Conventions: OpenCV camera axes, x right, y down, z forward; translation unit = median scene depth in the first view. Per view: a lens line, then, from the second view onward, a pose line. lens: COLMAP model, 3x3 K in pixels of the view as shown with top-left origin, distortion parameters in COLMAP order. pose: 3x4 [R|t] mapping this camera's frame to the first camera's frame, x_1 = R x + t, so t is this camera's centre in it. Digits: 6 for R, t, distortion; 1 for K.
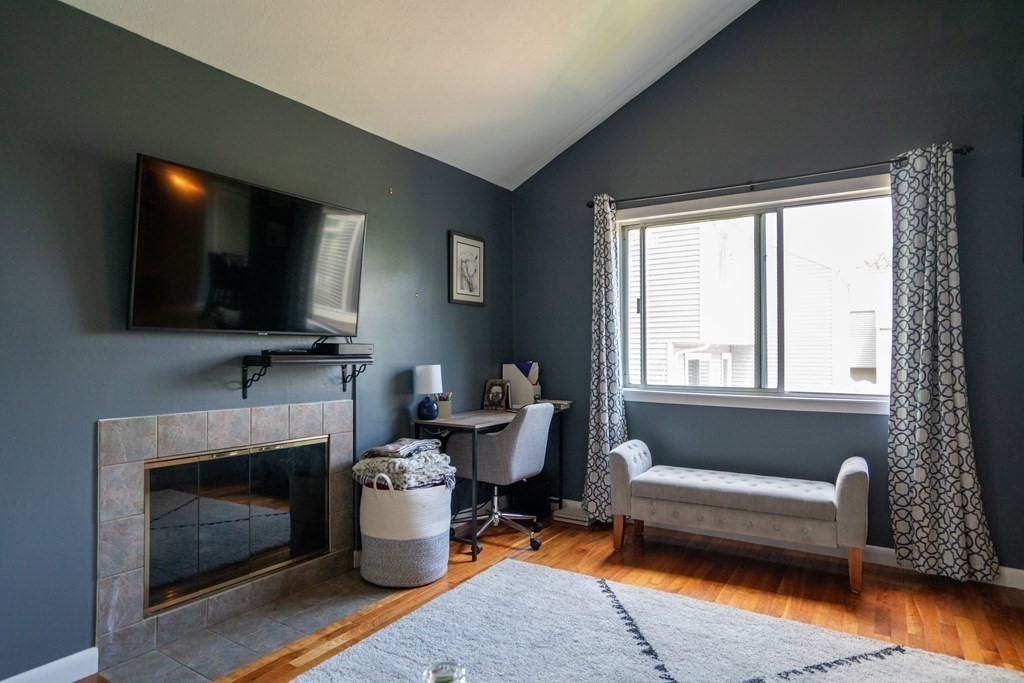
lens RADIAL K [[598.2, 0, 508.2], [0, 598.2, 345.1], [0, 0, 1]] dist [-0.022226, 0.025409]
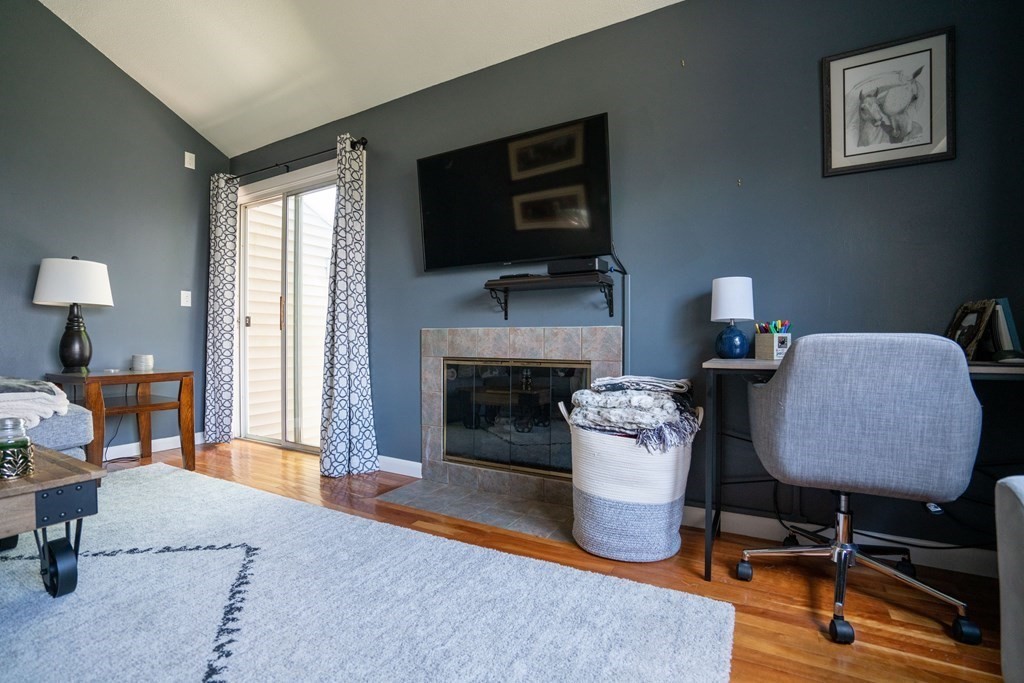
lens RADIAL K [[469.8, 0, 507.2], [0, 469.8, 345.2], [0, 0, 1]] dist [-0.058485, 0.021745]
pose [[0.049033, 0.006552, -0.998776, 0.423044], [0.013283, 0.999886, 0.007212, 0.111620], [0.998709, -0.013621, 0.048941, 0.789600]]
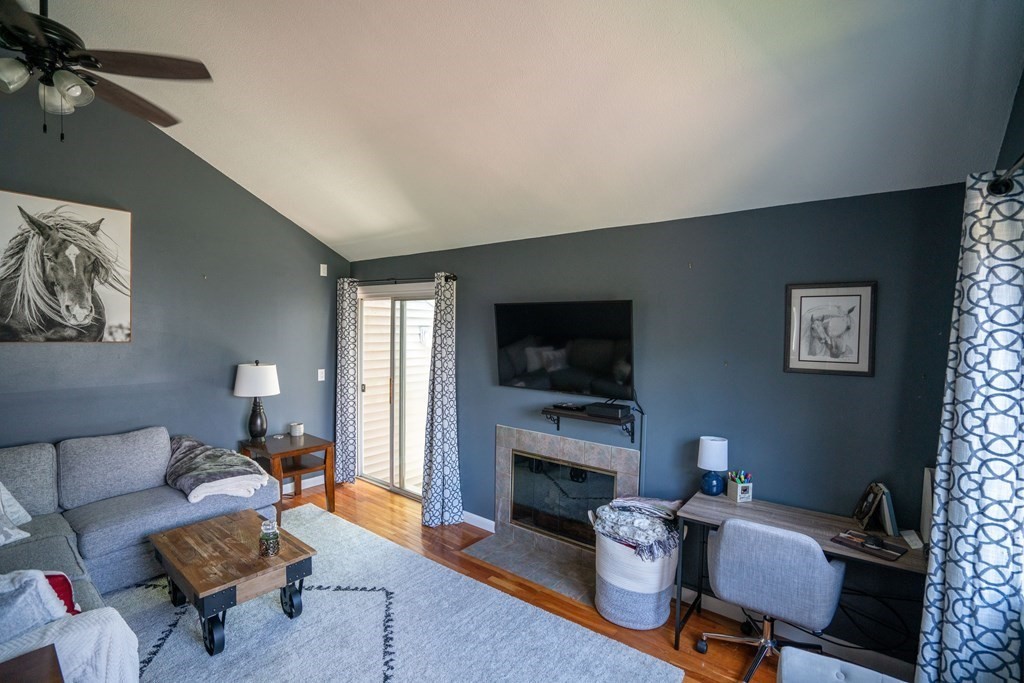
lens RADIAL K [[469.2, 0, 505.5], [0, 469.2, 346.3], [0, 0, 1]] dist [-0.053685, 0.018586]
pose [[-0.109655, 0.036603, -0.993296, 0.705426], [-0.001677, 0.999313, 0.037010, -0.157132], [0.993968, 0.005724, -0.109518, 0.824611]]
